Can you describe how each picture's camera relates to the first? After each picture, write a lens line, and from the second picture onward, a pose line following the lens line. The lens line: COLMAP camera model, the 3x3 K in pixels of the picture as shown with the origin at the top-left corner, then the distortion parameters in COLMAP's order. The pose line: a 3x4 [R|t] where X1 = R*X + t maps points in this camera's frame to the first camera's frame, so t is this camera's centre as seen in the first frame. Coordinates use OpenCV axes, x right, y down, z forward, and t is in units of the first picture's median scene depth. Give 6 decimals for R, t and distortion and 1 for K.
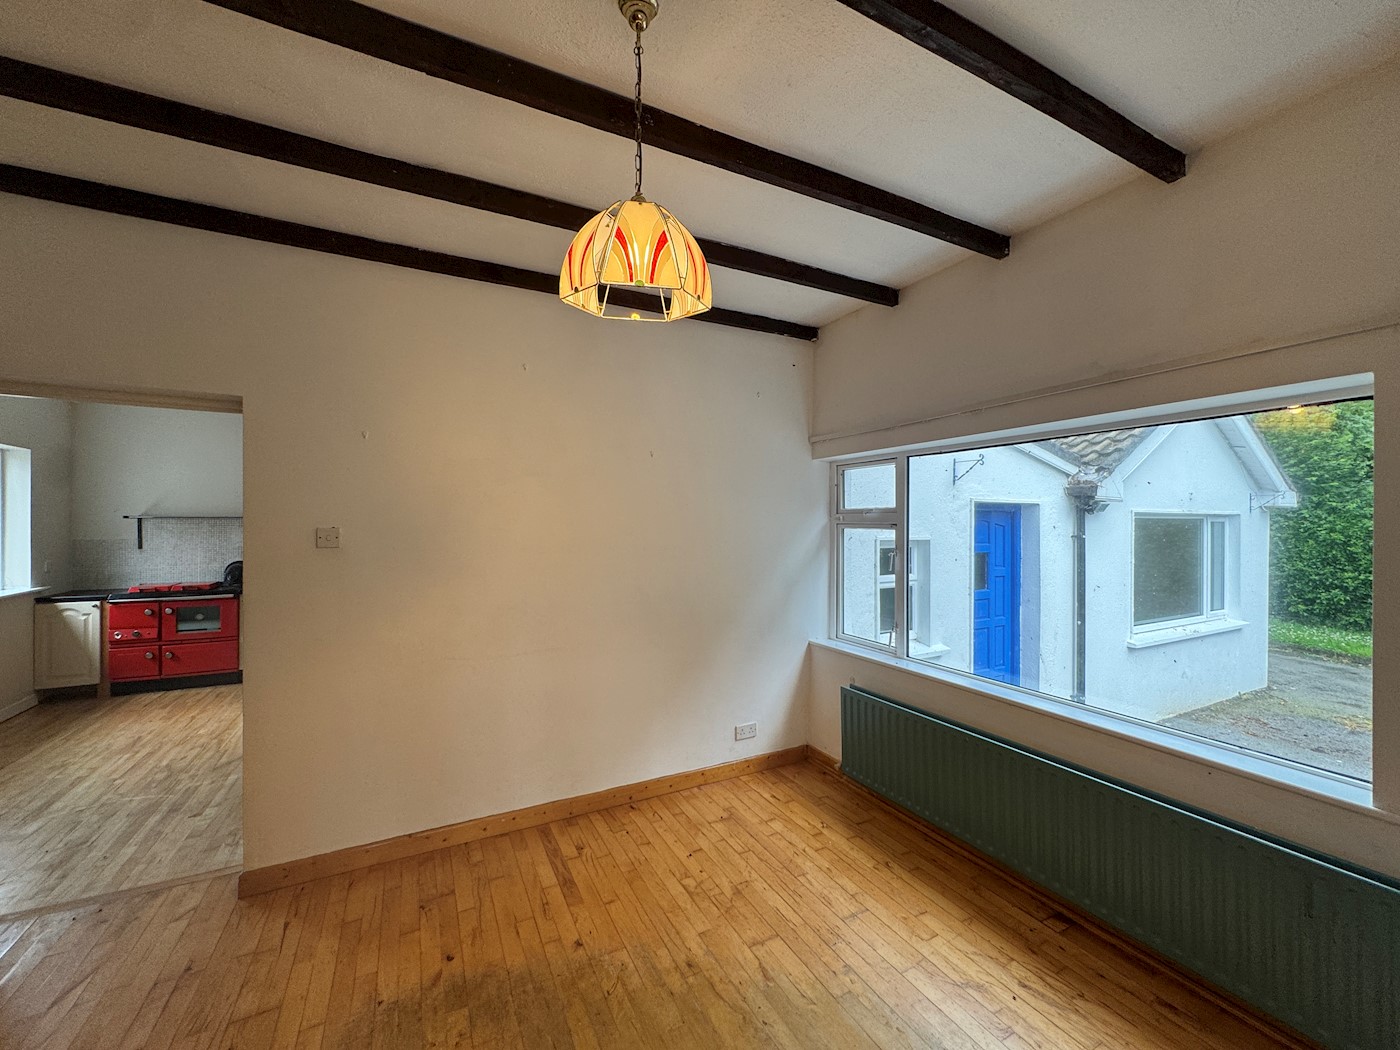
lens RADIAL K [[559.6, 0, 701.5], [0, 559.6, 523.5], [0, 0, 1]] dist [-0.005314, 0.000299]
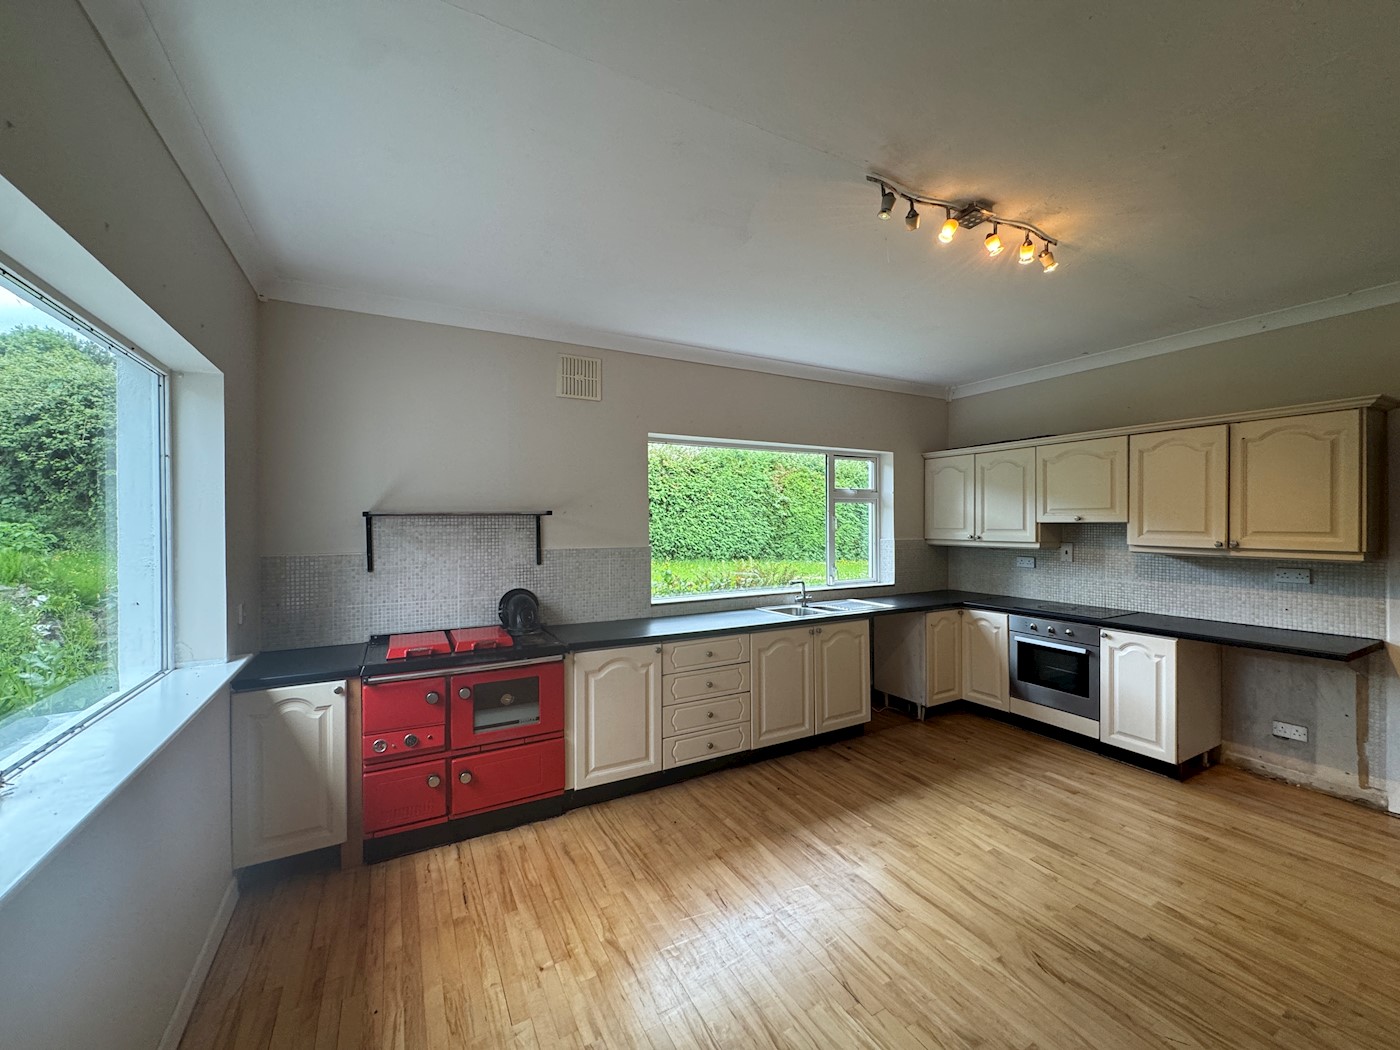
lens RADIAL K [[559.6, 0, 697.6], [0, 559.6, 523.9], [0, 0, 1]] dist [-0.005314, 0.000299]
pose [[0.999869, -0.011795, 0.011123, -0.766402], [0.011814, 0.999929, -0.001669, 0.002744], [-0.011103, 0.001800, 0.999937, 0.489989]]
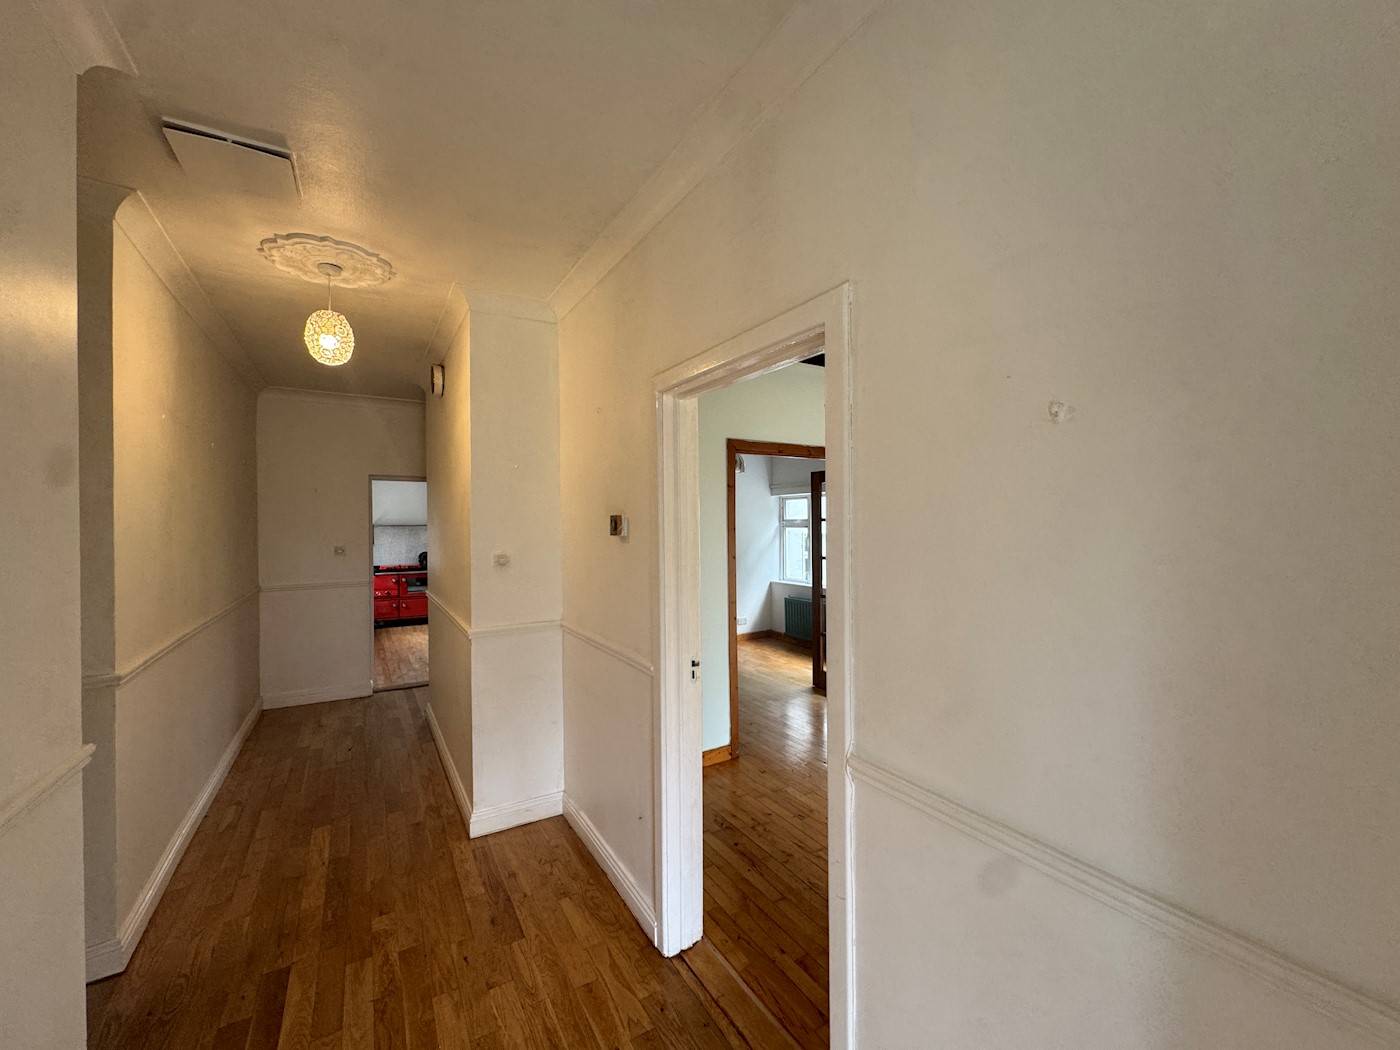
lens RADIAL K [[559.6, 0, 697.7], [0, 559.6, 524.8], [0, 0, 1]] dist [-0.005314, 0.000299]
pose [[0.997462, -0.009300, 0.070585, -0.172734], [0.009628, 0.999944, -0.004301, 0.002550], [-0.070541, 0.004969, 0.997497, -0.822369]]
